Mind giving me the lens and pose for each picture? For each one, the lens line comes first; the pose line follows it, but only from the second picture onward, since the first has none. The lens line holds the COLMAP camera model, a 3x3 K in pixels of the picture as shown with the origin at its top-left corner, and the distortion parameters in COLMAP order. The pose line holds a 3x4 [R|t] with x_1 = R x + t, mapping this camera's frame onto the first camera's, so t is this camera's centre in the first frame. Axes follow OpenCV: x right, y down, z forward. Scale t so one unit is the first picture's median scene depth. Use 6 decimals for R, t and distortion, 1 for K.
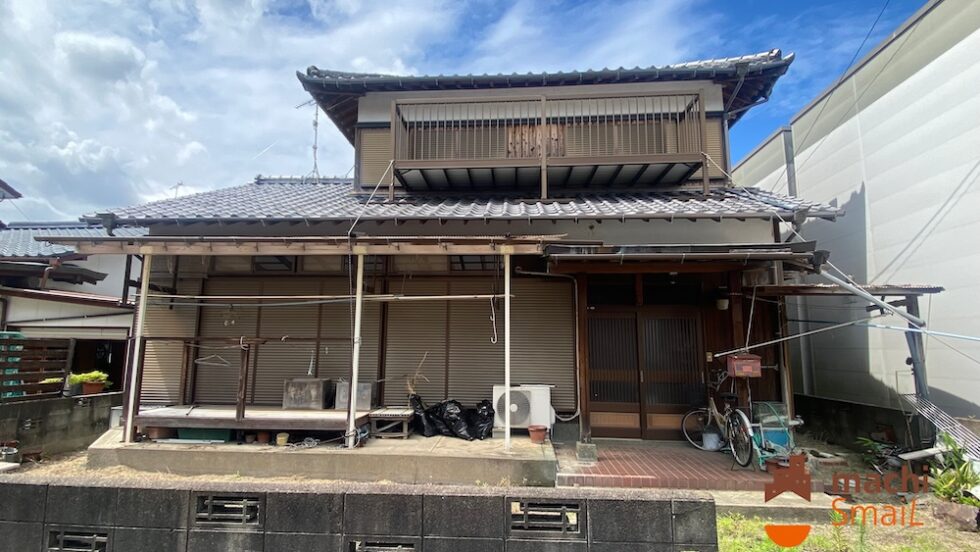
lens RADIAL K [[496.8, 0, 486.7], [0, 496.8, 273.2], [0, 0, 1]] dist [0.003989, -0.001316]
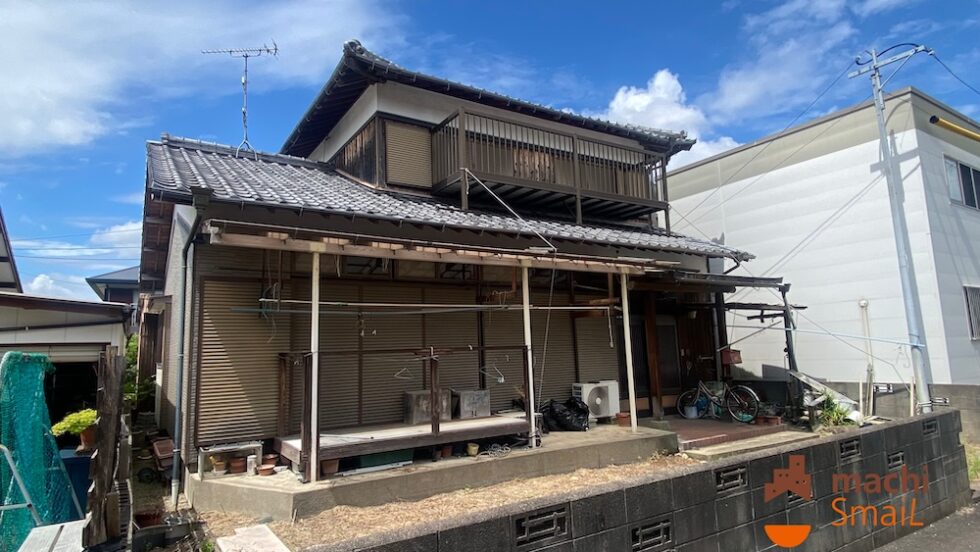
lens RADIAL K [[552.2, 0, 486.9], [0, 552.2, 271.0], [0, 0, 1]] dist [0.038035, -0.000558]
pose [[0.803534, 0.050558, 0.593108, -0.930026], [-0.049108, 0.998620, -0.018595, -0.002721], [-0.593230, -0.014184, 0.804908, 0.084357]]
